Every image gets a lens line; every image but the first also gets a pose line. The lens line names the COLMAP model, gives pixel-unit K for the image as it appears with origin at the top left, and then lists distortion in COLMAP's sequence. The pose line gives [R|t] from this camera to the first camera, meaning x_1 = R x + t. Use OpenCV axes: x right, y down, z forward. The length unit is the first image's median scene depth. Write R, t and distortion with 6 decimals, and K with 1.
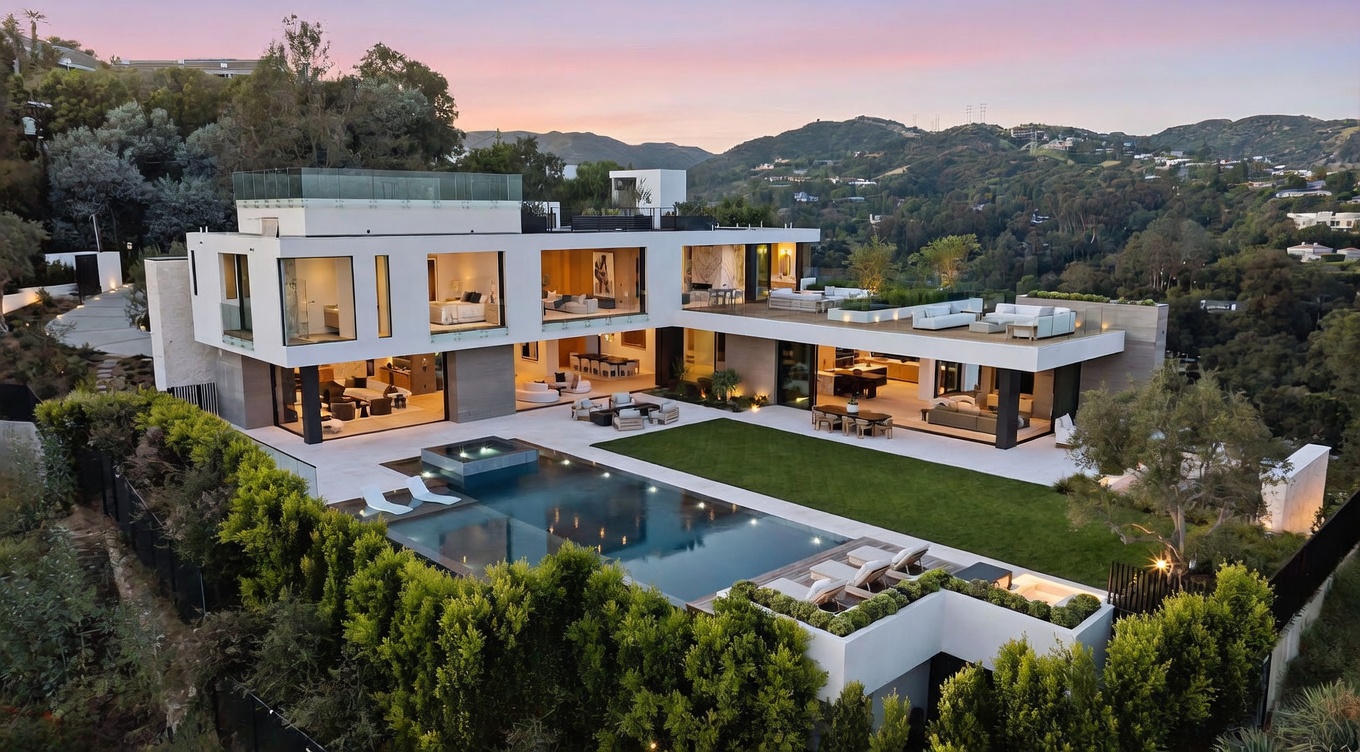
lens RADIAL K [[927.4, 0, 680.0], [0, 927.4, 376.0], [0, 0, 1]] dist [-0.005317, -0.002041]
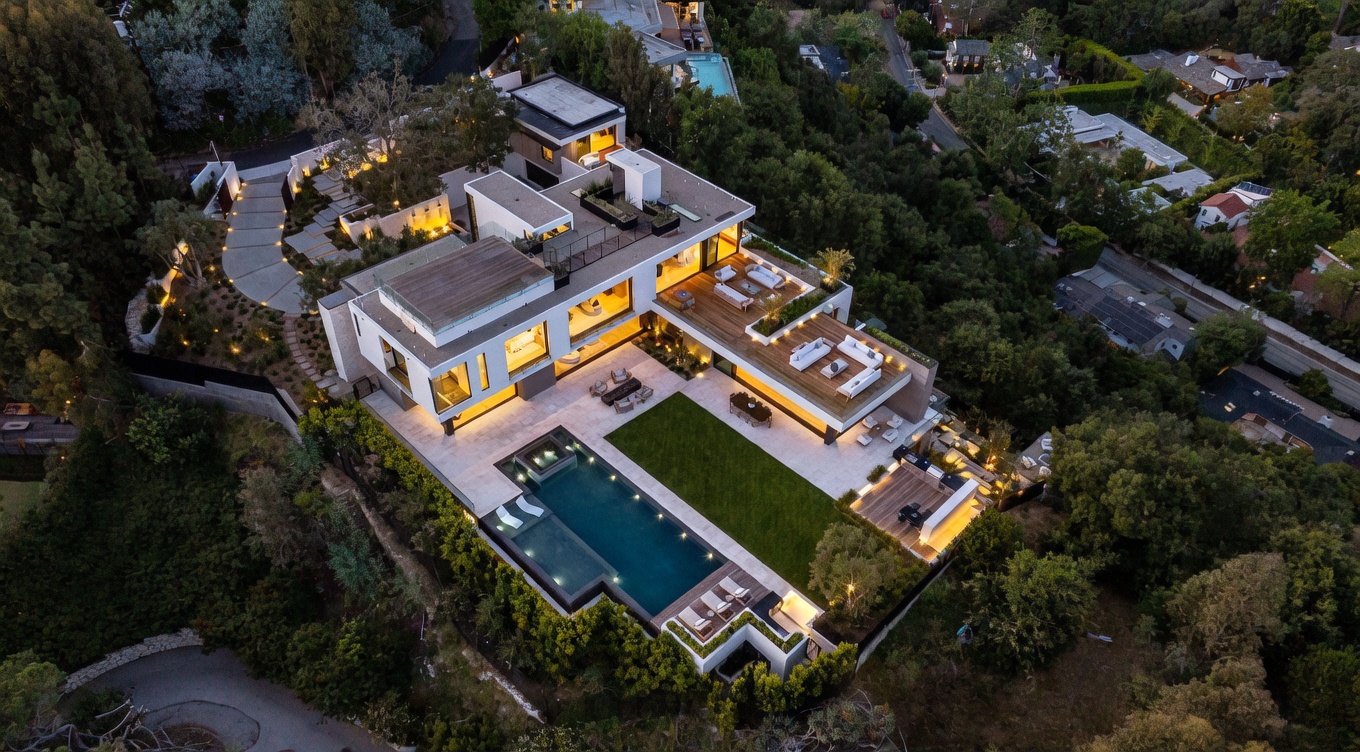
lens RADIAL K [[927.4, 0, 680.0], [0, 927.4, 376.0], [0, 0, 1]] dist [-0.005317, -0.002041]
pose [[0.999778, 0.015469, 0.014296, 0.032138], [-0.020587, 0.861189, 0.507868, -1.191345], [-0.004455, -0.508050, 0.861316, -0.627354]]
